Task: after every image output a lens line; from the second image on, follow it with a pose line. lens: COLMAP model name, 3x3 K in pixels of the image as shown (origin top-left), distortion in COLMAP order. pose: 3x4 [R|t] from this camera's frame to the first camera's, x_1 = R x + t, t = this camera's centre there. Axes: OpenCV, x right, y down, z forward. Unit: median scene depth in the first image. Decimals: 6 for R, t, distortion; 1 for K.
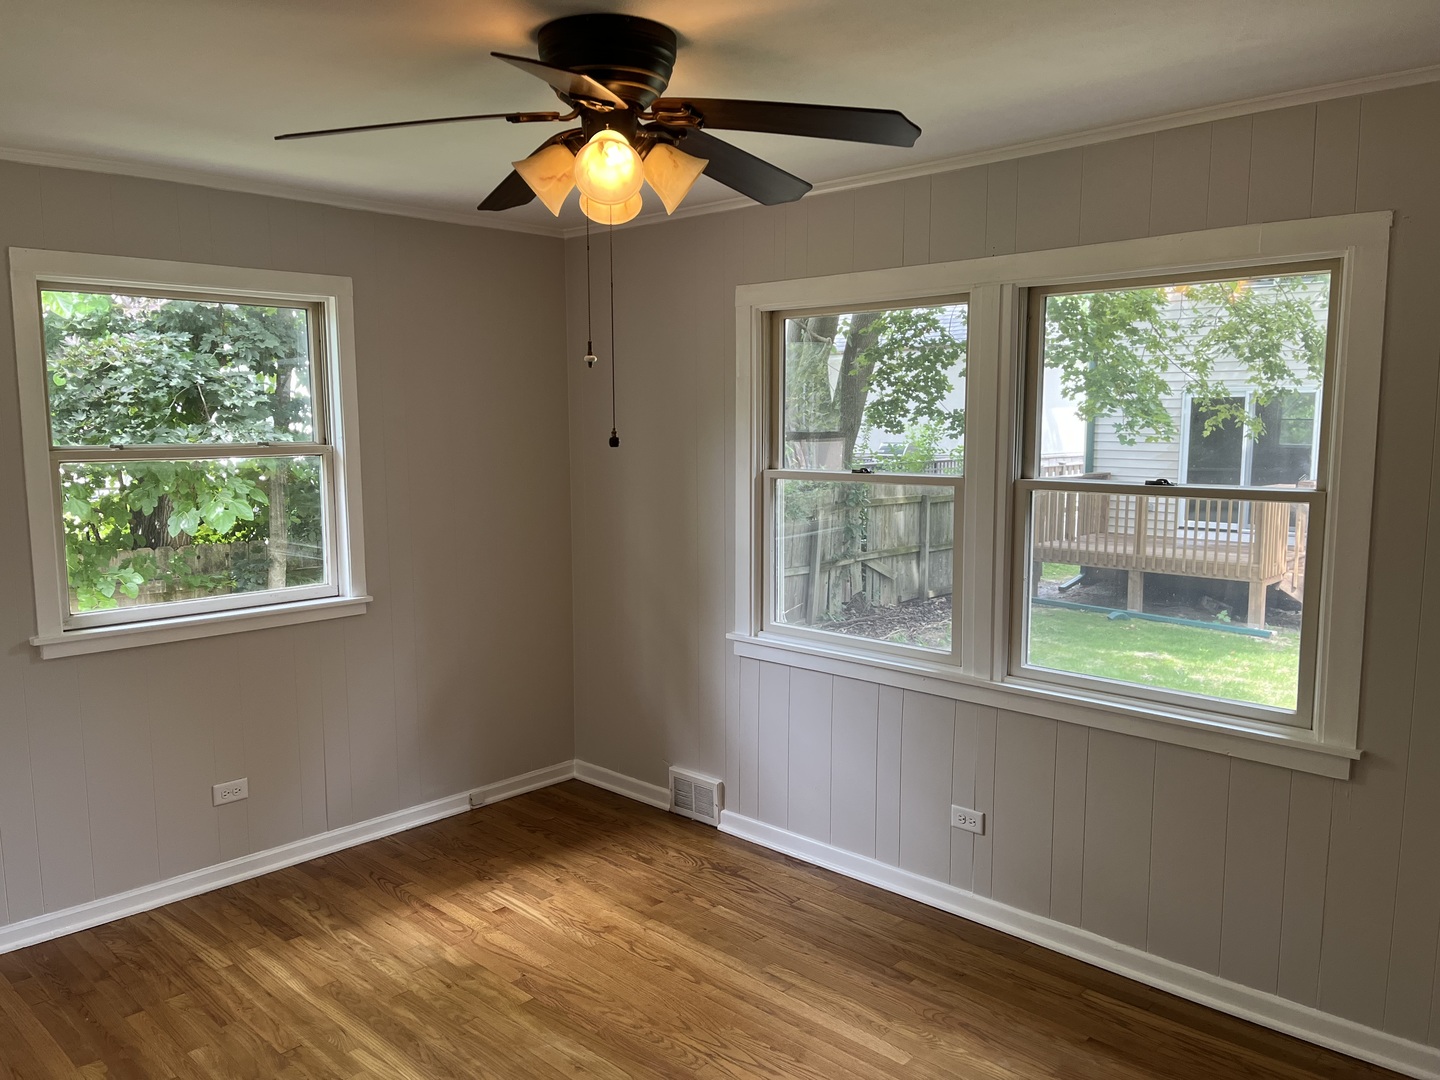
lens RADIAL K [[1089.5, 0, 720.0], [0, 1089.5, 540.0], [0, 0, 1]] dist [0.006986, 0.000847]
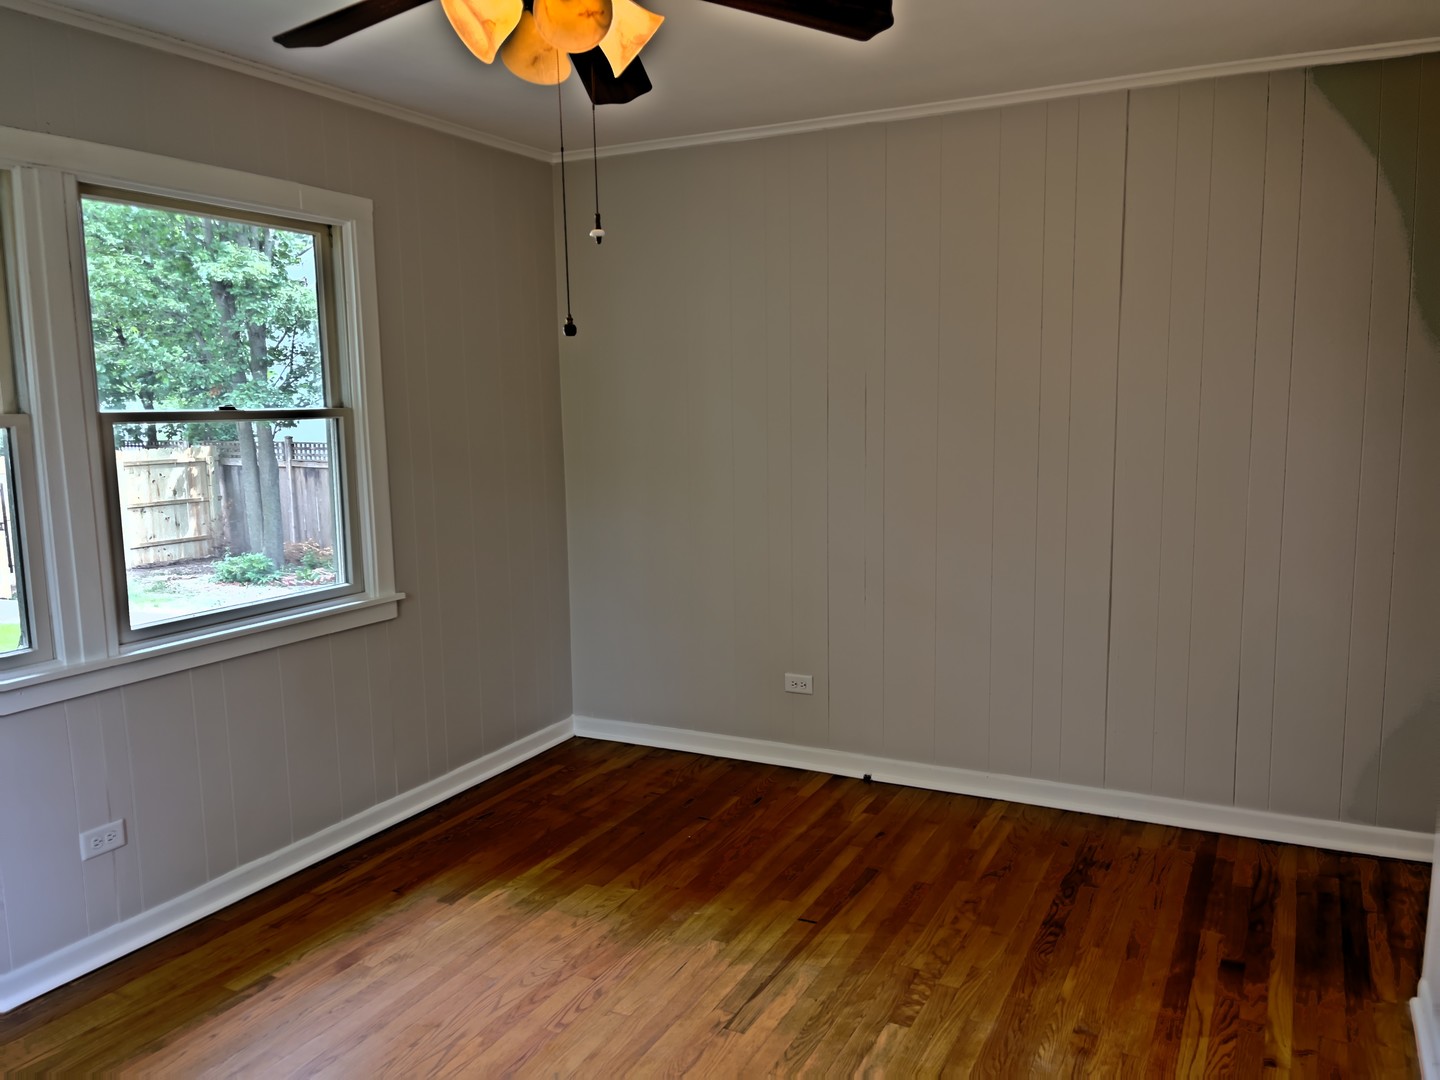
lens RADIAL K [[1093.6, 0, 720.0], [0, 1093.6, 540.0], [0, 0, 1]] dist [0.024903, -0.058948]
pose [[-0.288727, -0.115053, 0.950473, -0.775126], [0.123067, 0.980058, 0.156018, -0.036177], [-0.949469, 0.162019, -0.268810, 0.897159]]
